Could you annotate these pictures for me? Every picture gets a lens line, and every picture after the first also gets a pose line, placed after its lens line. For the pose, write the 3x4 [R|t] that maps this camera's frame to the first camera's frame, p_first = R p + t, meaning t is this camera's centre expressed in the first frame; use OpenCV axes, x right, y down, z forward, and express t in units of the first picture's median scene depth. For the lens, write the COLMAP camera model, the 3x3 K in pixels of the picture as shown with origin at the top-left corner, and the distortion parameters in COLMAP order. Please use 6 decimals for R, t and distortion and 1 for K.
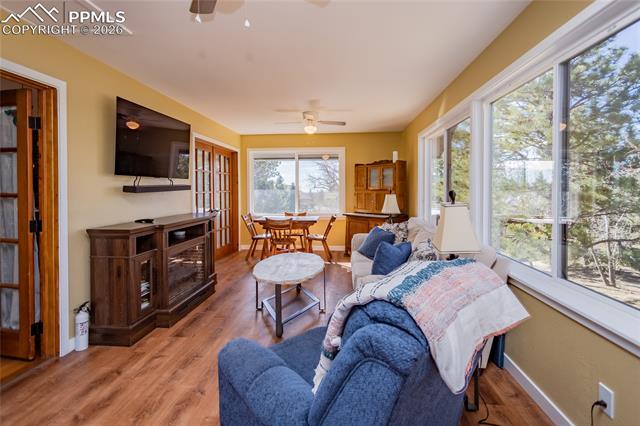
lens RADIAL K [[308.3, 0, 309.3], [0, 308.3, 188.4], [0, 0, 1]] dist [0.001520, 0.000600]
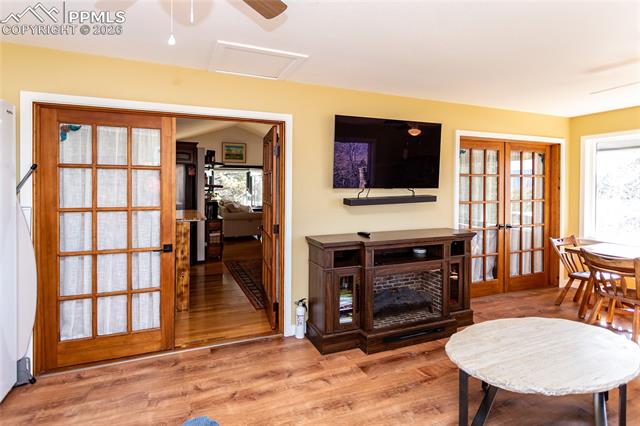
lens RADIAL K [[308.3, 0, 309.3], [0, 308.3, 188.4], [0, 0, 1]] dist [0.001520, 0.000600]
pose [[0.465864, 0.010494, -0.884794, 0.272146], [-0.003857, 0.999944, 0.009829, -0.053001], [0.884848, -0.001167, 0.465879, 0.407058]]
